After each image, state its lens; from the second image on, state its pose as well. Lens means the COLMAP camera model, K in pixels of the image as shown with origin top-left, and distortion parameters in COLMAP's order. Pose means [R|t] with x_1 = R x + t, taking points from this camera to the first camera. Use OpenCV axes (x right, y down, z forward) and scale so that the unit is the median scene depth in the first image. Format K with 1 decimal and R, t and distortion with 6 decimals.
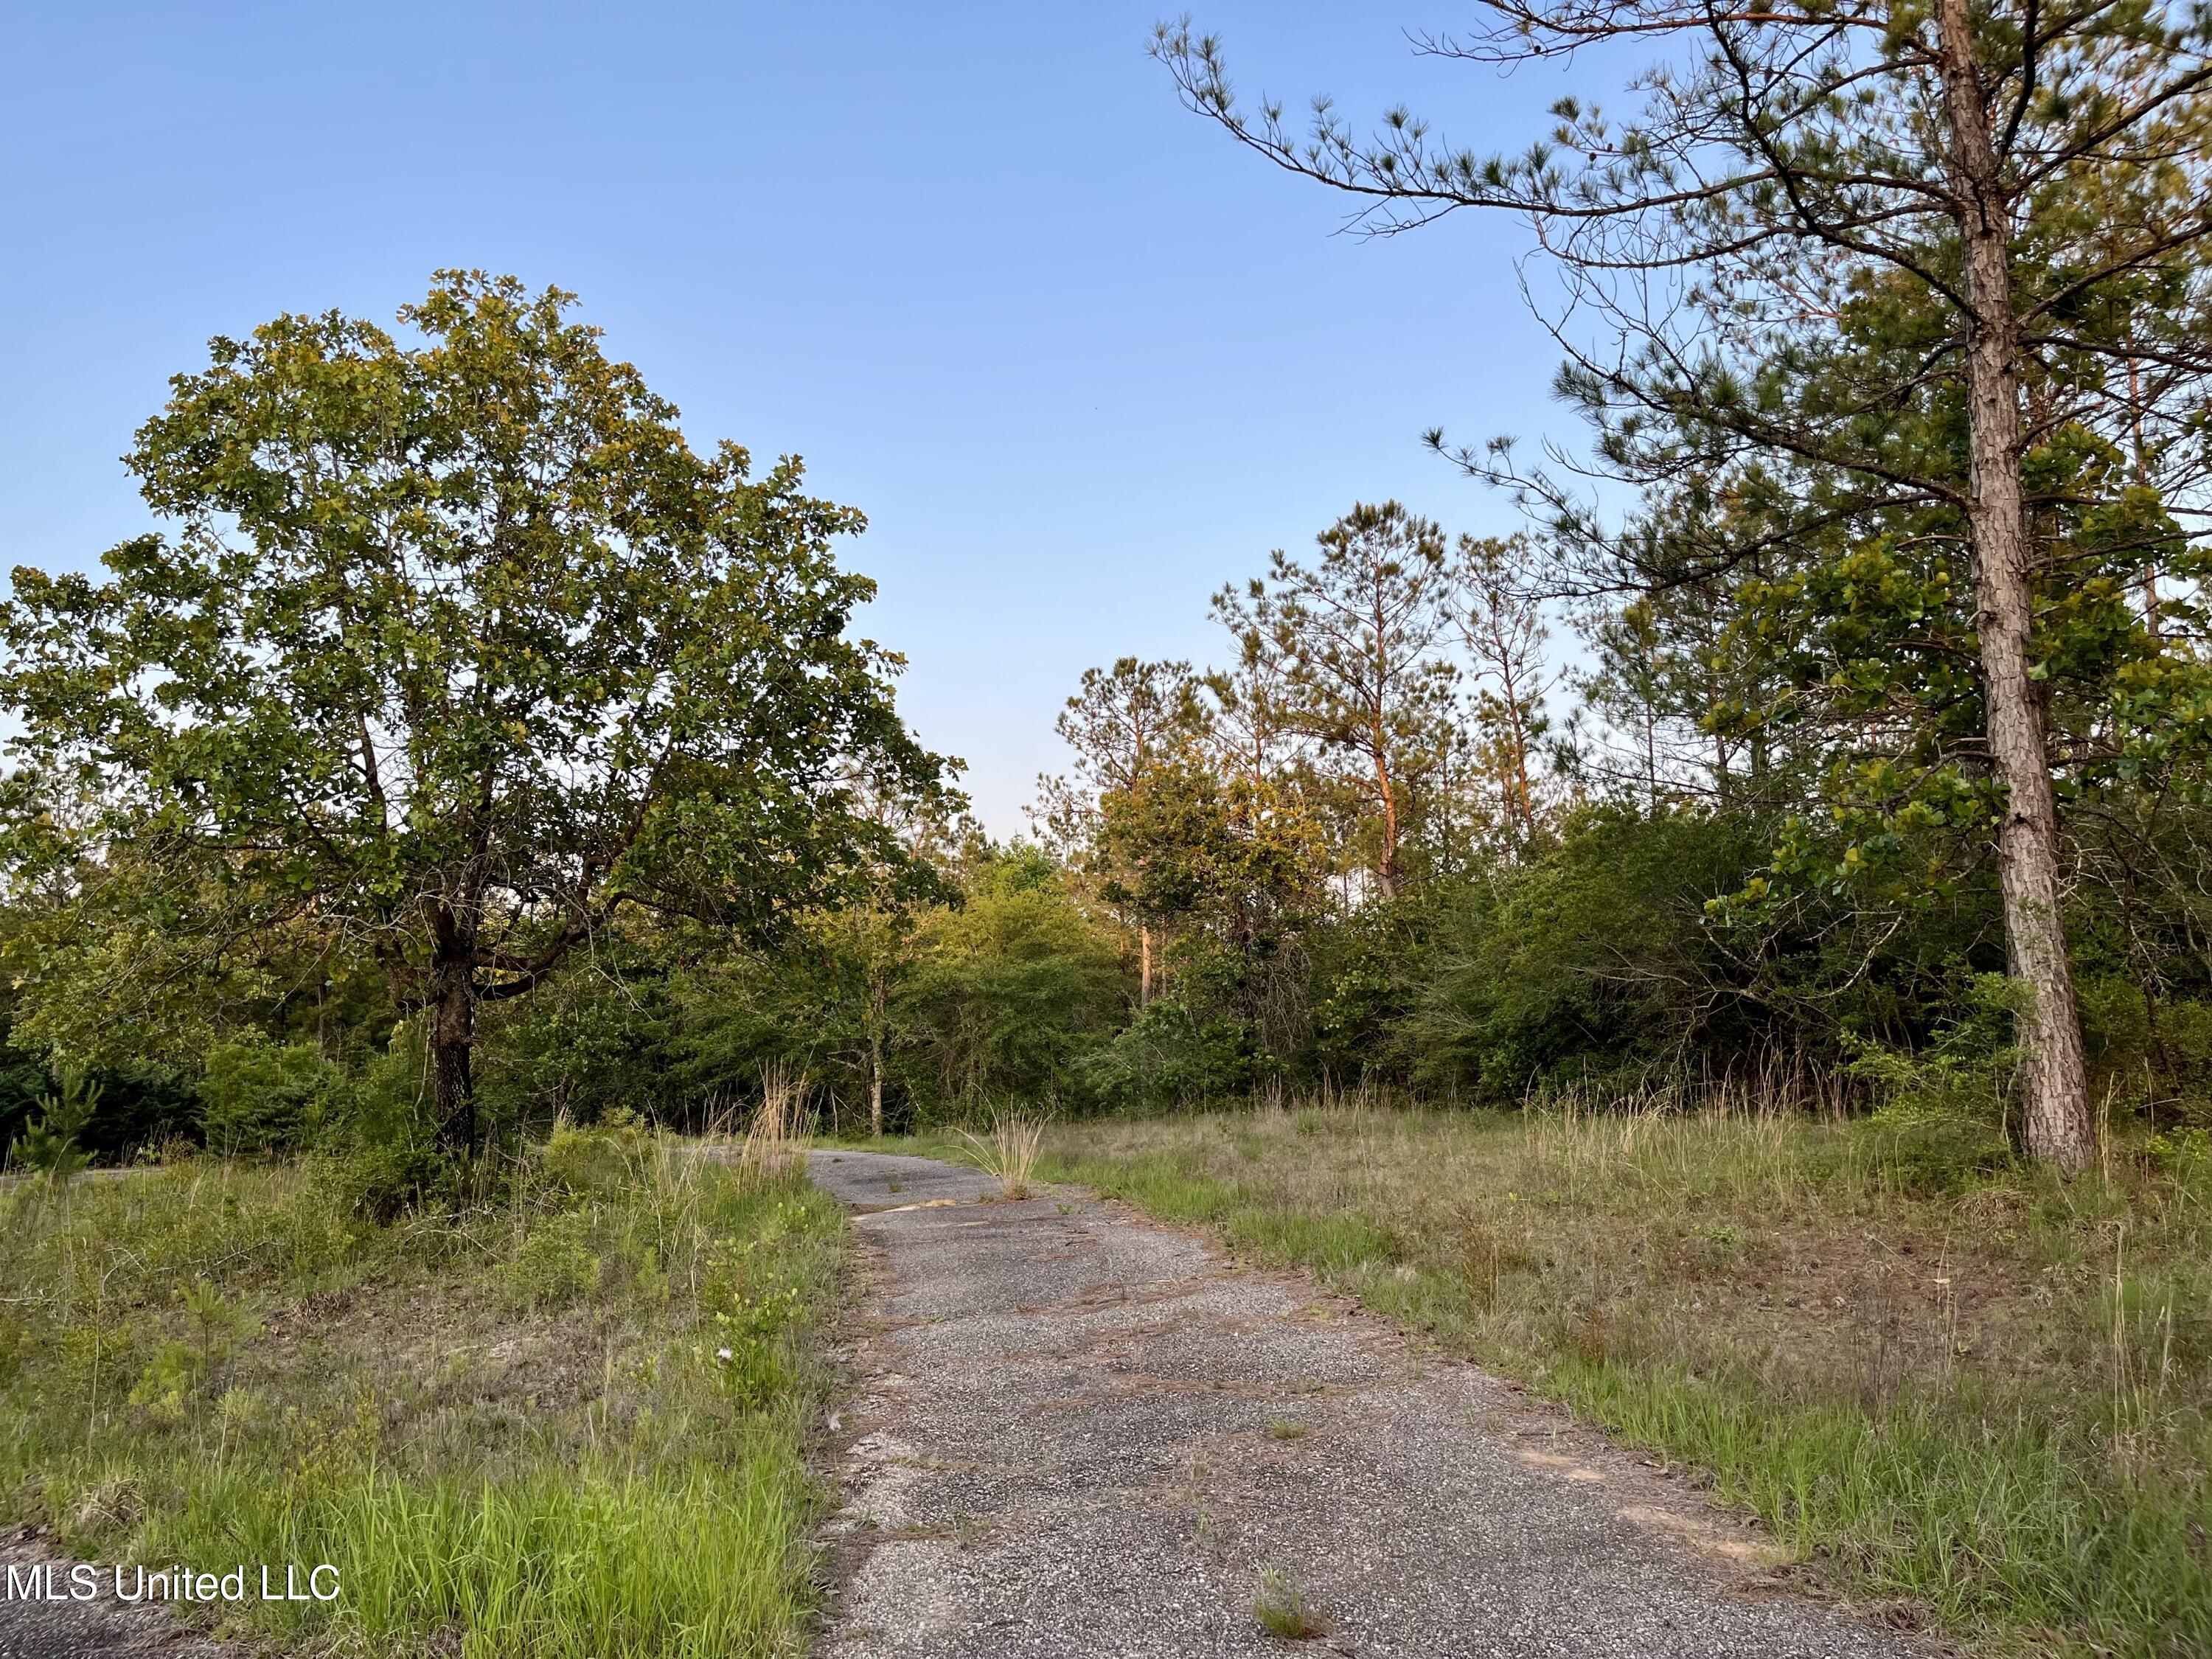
lens RADIAL K [[1662.0, 0, 1094.6], [0, 1662.0, 837.7], [0, 0, 1]] dist [0.057123, -0.069061]
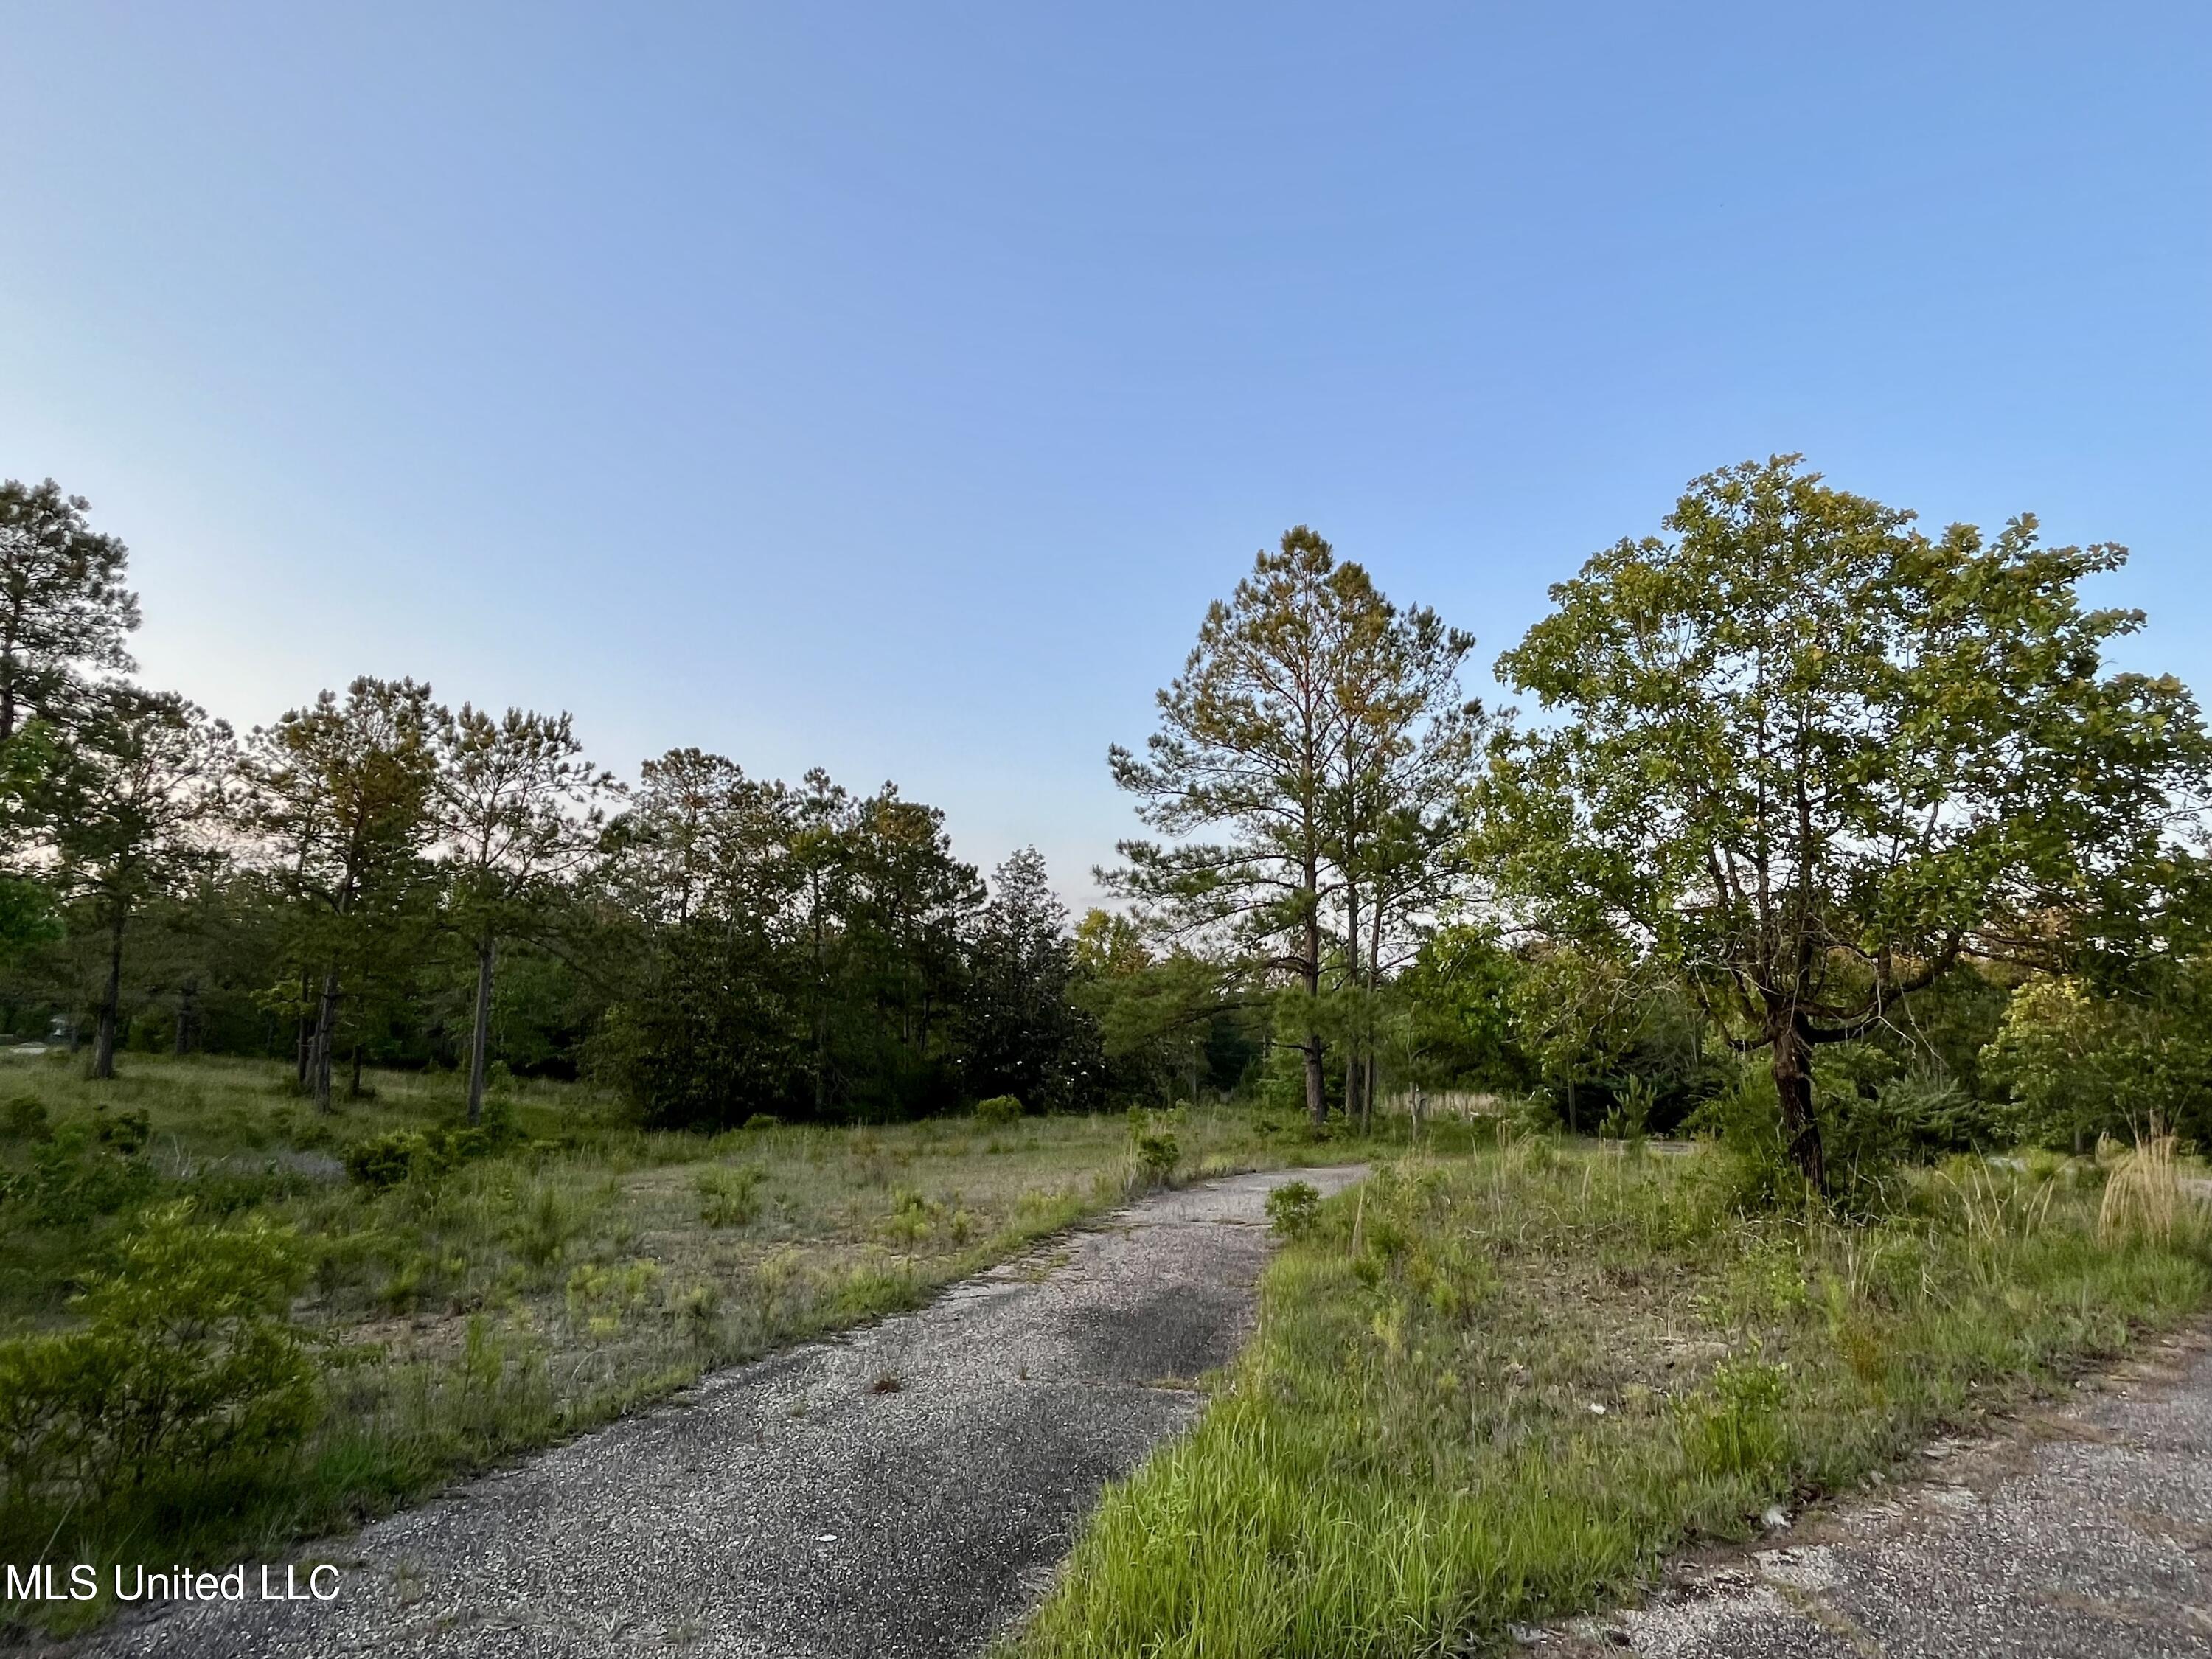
lens RADIAL K [[1145.2, 0, 1109.0], [0, 1145.2, 838.0], [0, 0, 1]] dist [-0.004531, -0.000040]
pose [[0.469330, -0.127019, -0.873840, 0.140940], [0.072993, 0.991794, -0.104961, -0.000214], [0.880001, -0.014523, 0.474750, 0.169772]]
